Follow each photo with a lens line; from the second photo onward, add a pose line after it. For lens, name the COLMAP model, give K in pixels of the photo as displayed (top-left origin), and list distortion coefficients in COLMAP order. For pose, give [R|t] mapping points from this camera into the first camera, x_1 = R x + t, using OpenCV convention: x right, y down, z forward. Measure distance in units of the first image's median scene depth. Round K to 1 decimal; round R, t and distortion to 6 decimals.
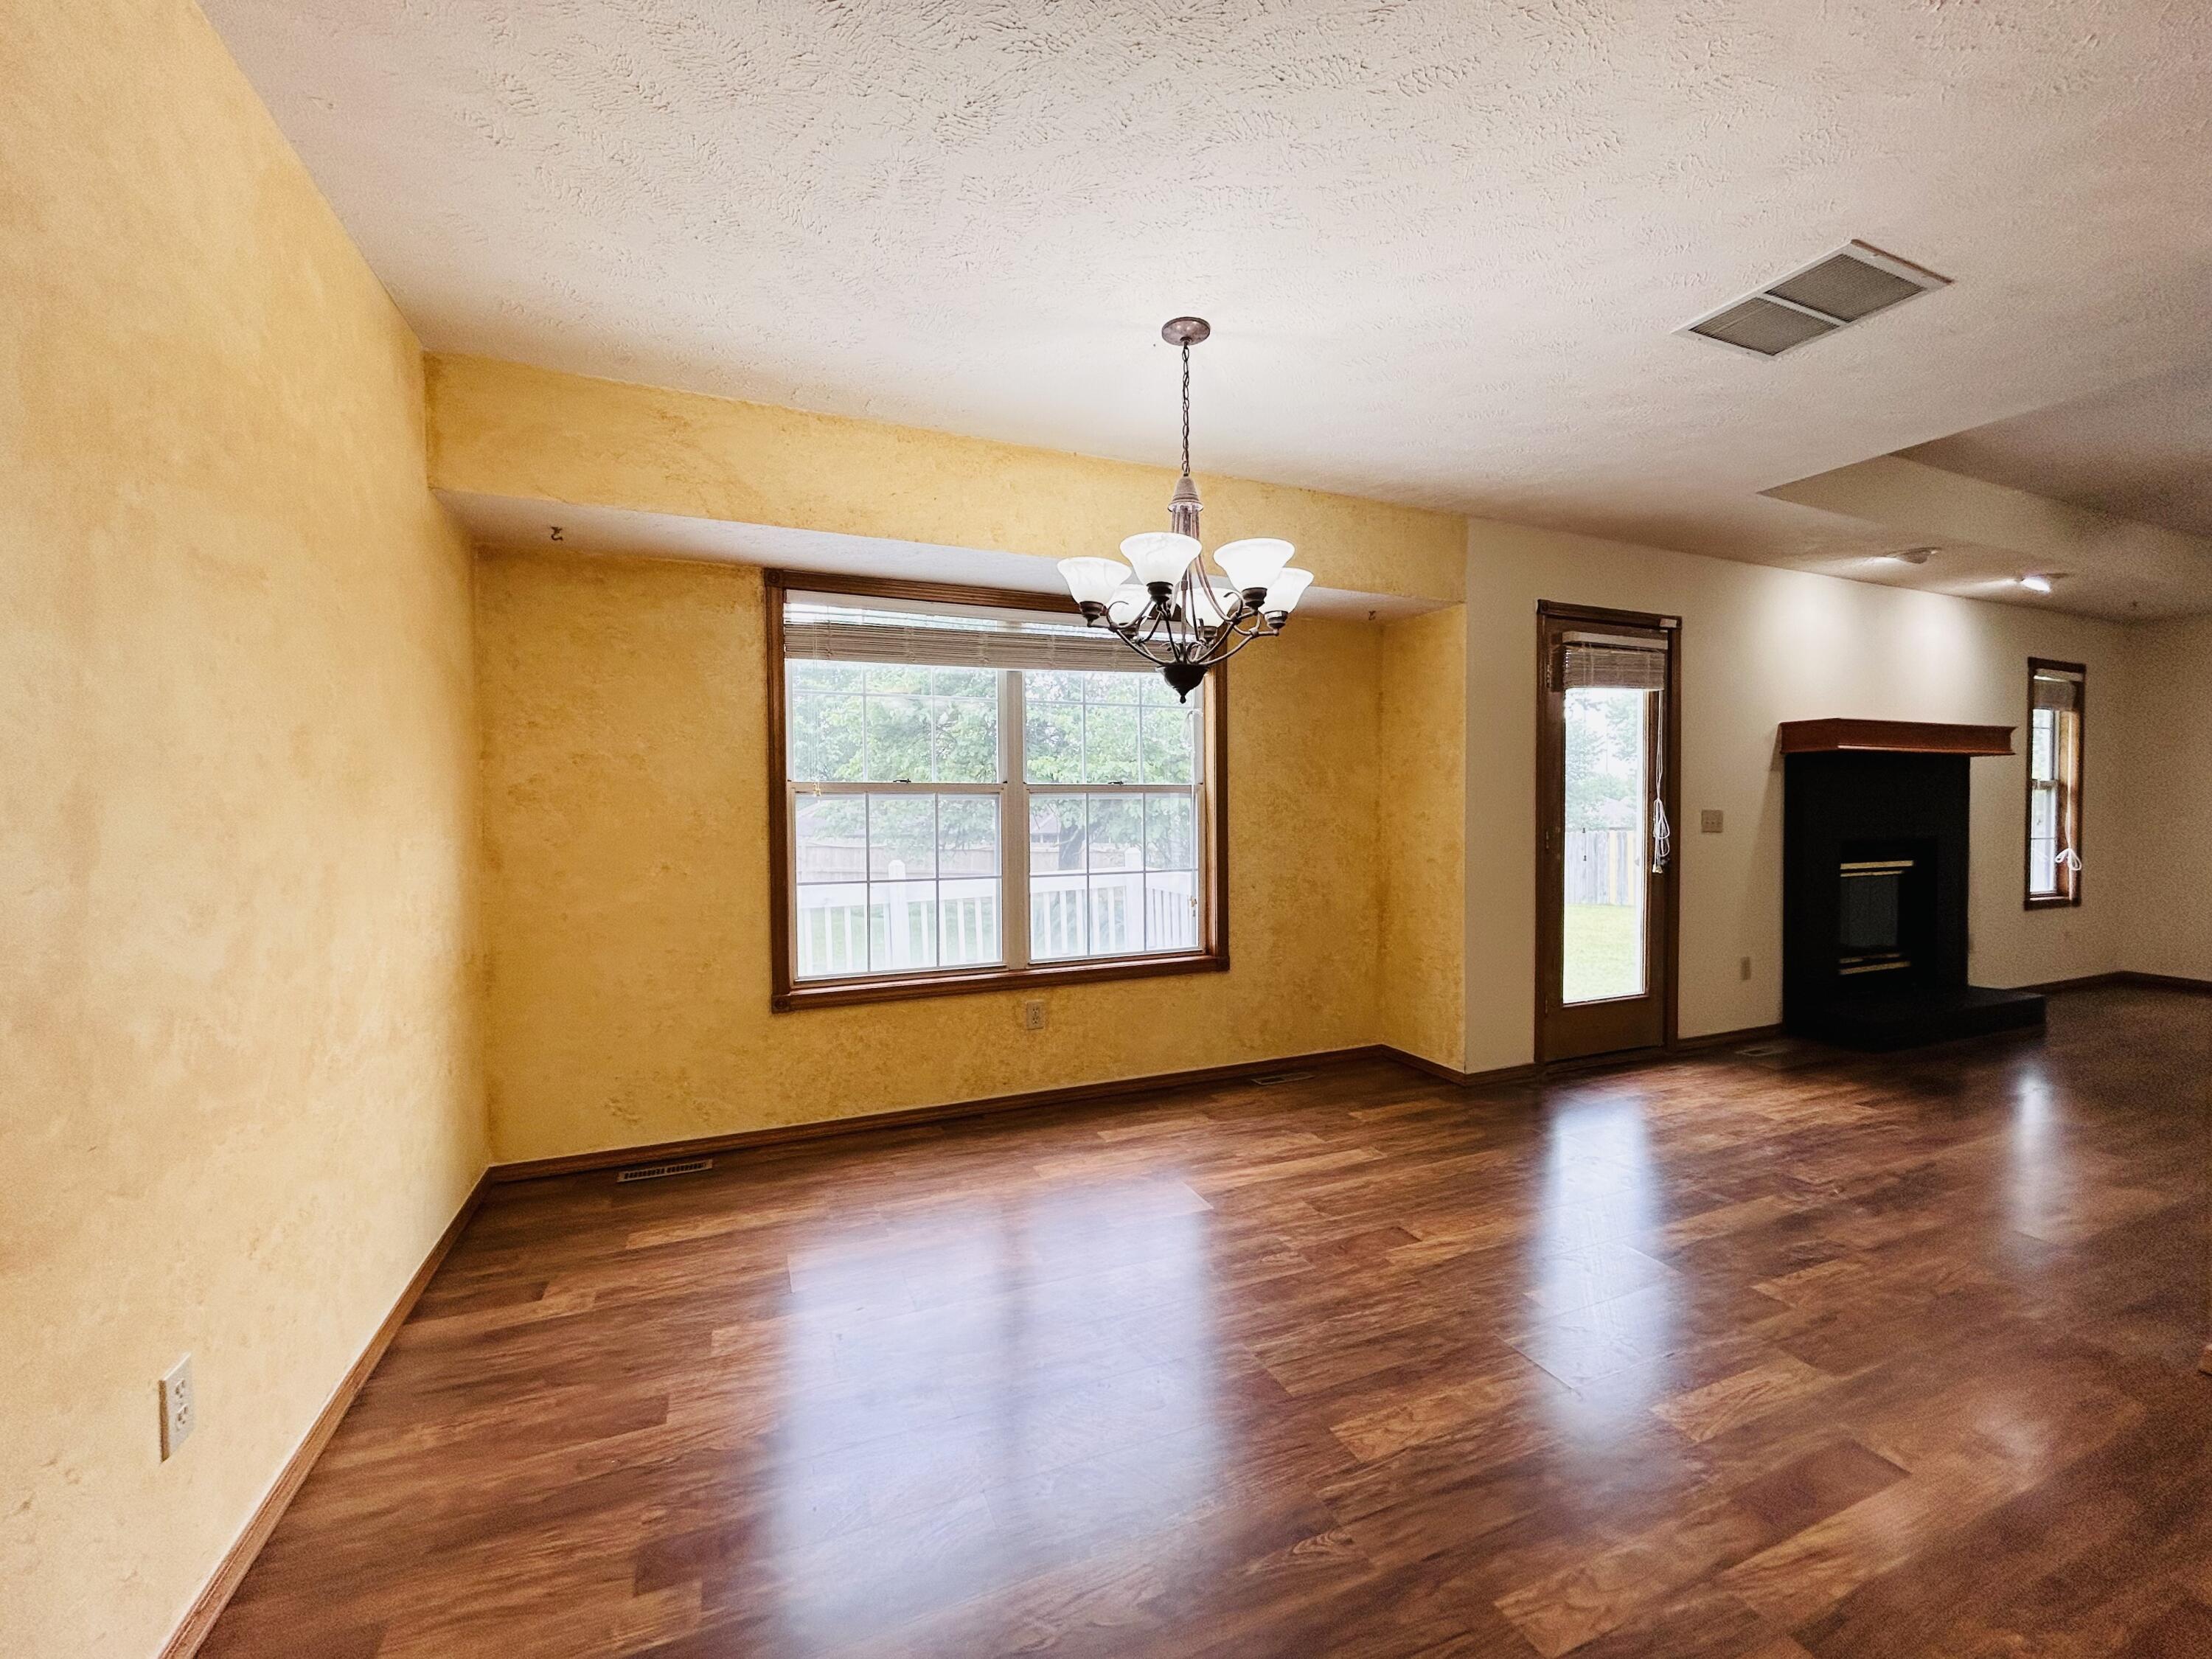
lens RADIAL K [[893.8, 0, 1106.0], [0, 893.8, 829.5], [0, 0, 1]] dist [-0.001352, 0.000066]
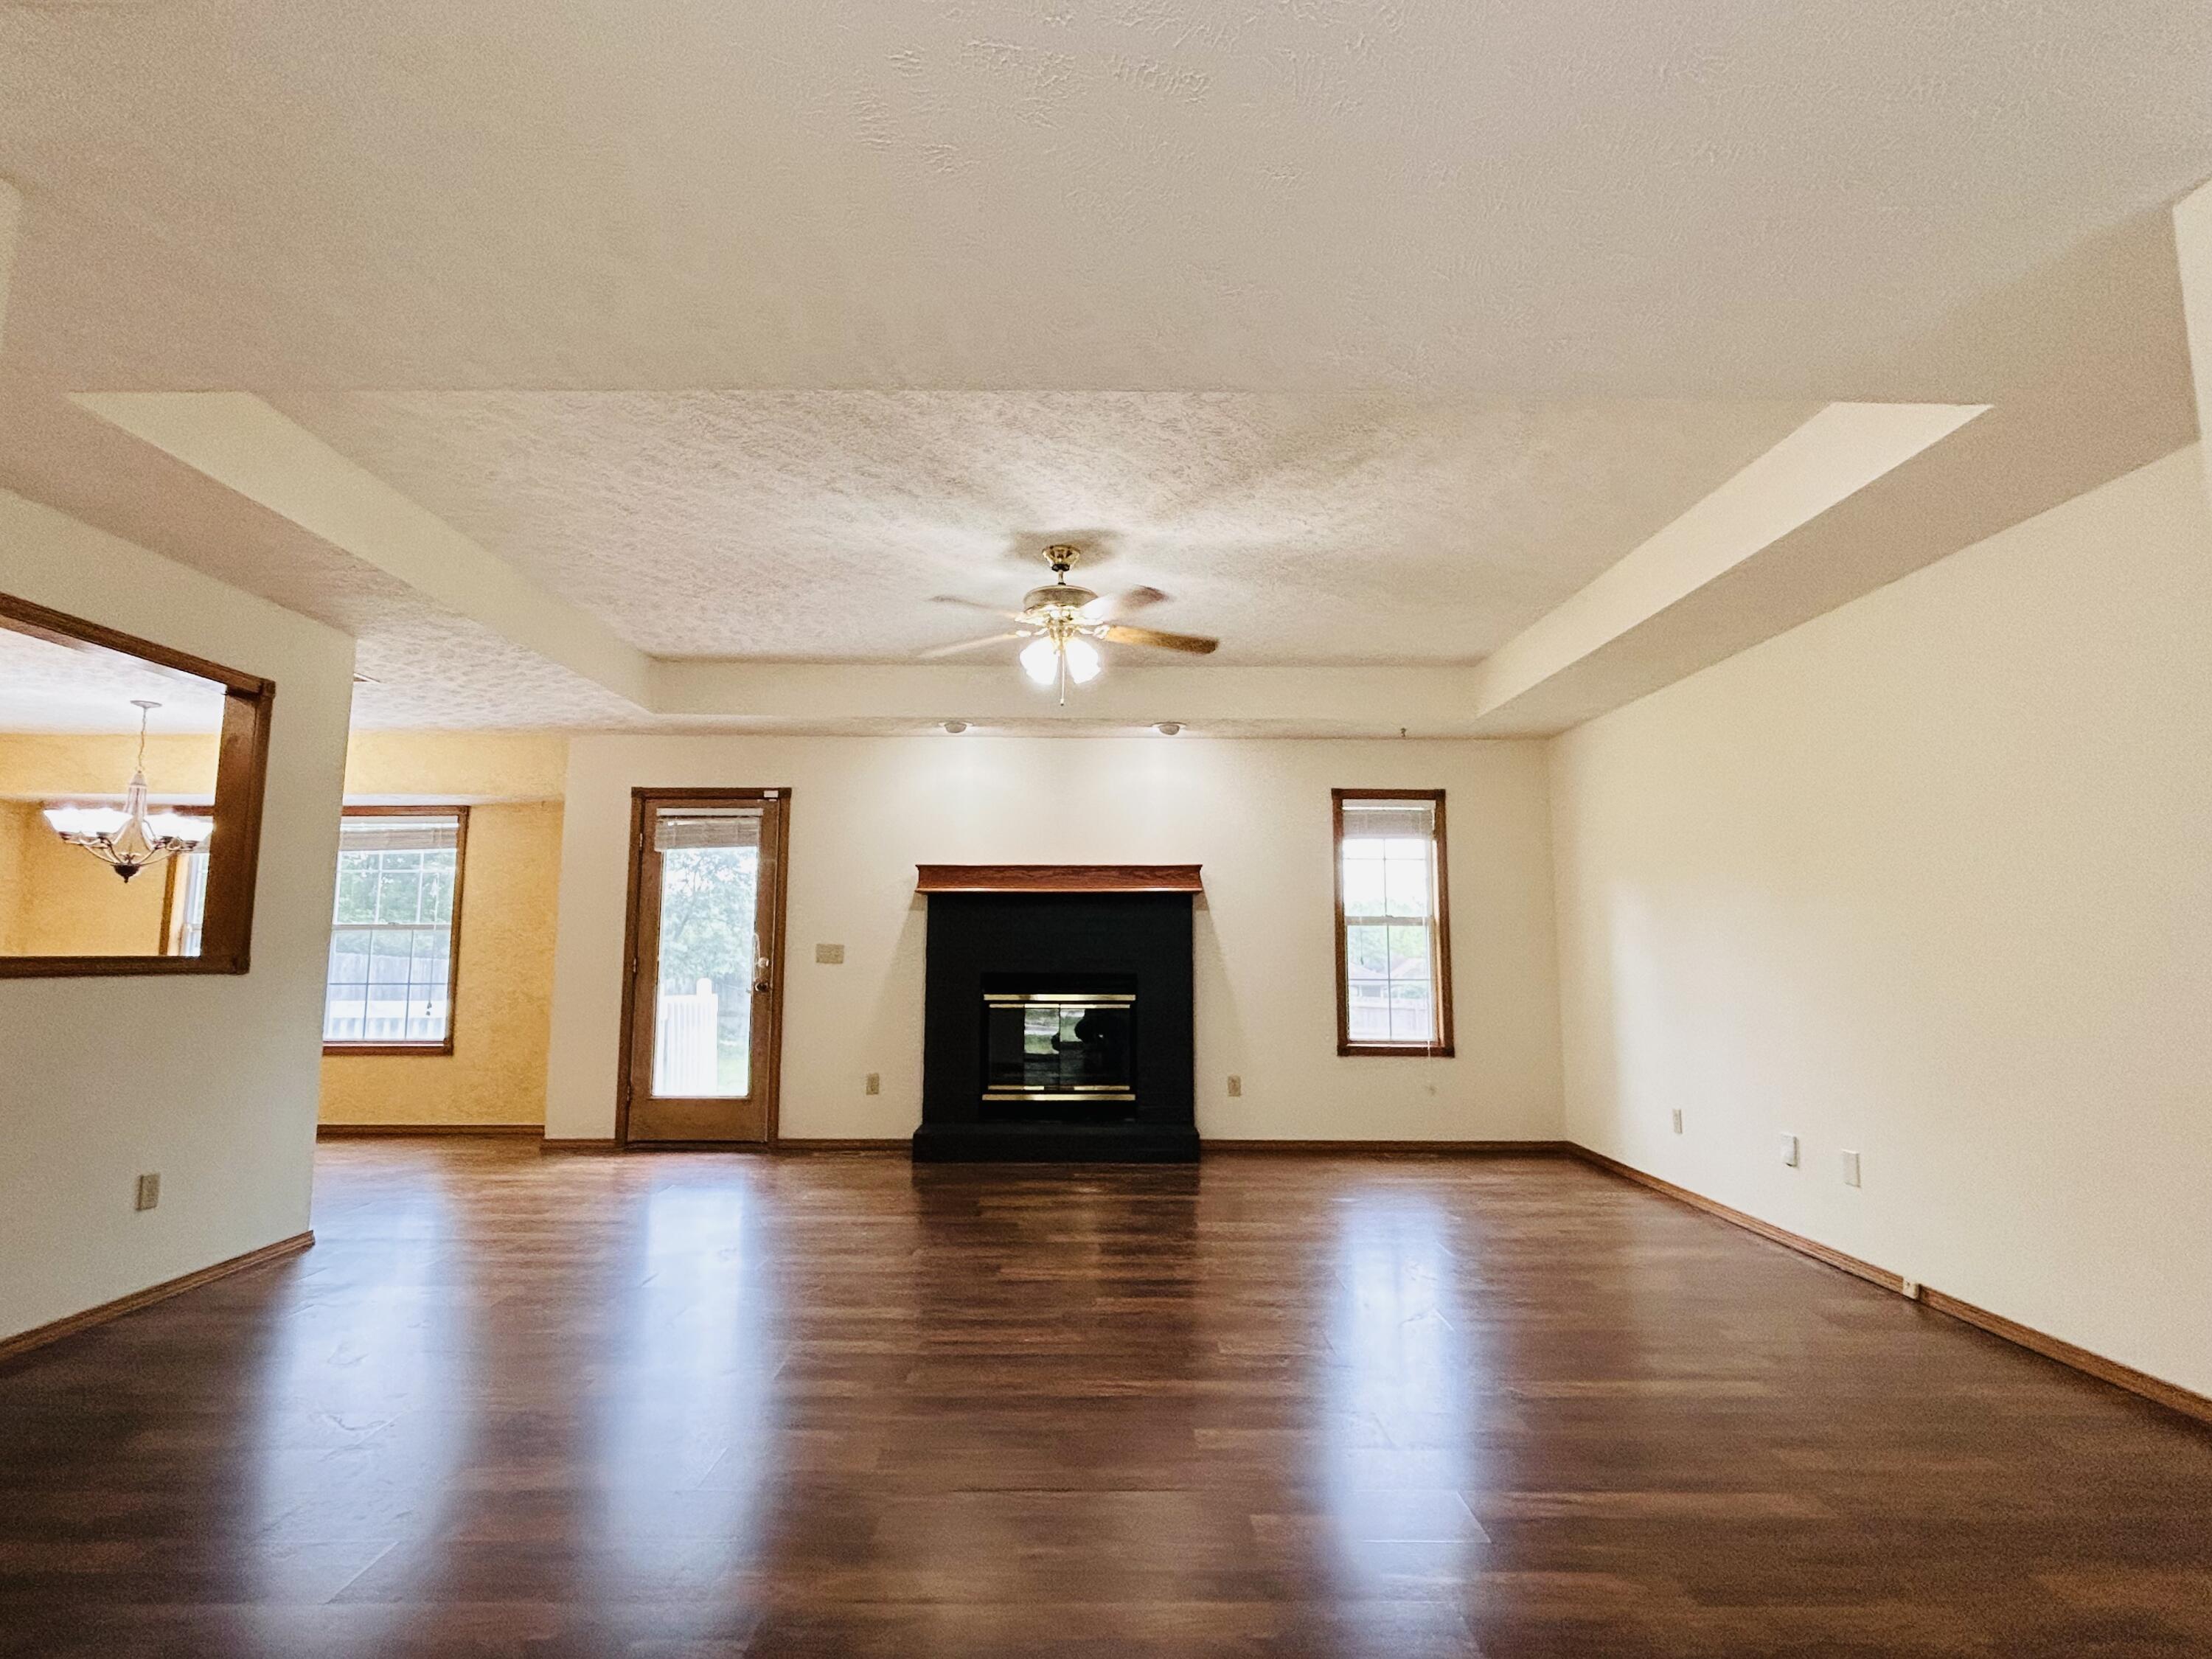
lens RADIAL K [[1108.0, 0, 1106.0], [0, 1108.0, 829.5], [0, 0, 1]] dist [0.003923, 0.002368]
pose [[0.918129, -0.037864, -0.394467, 1.698776], [-0.015531, 0.991222, -0.131295, 0.015945], [0.395976, 0.126672, 0.909482, -0.225991]]
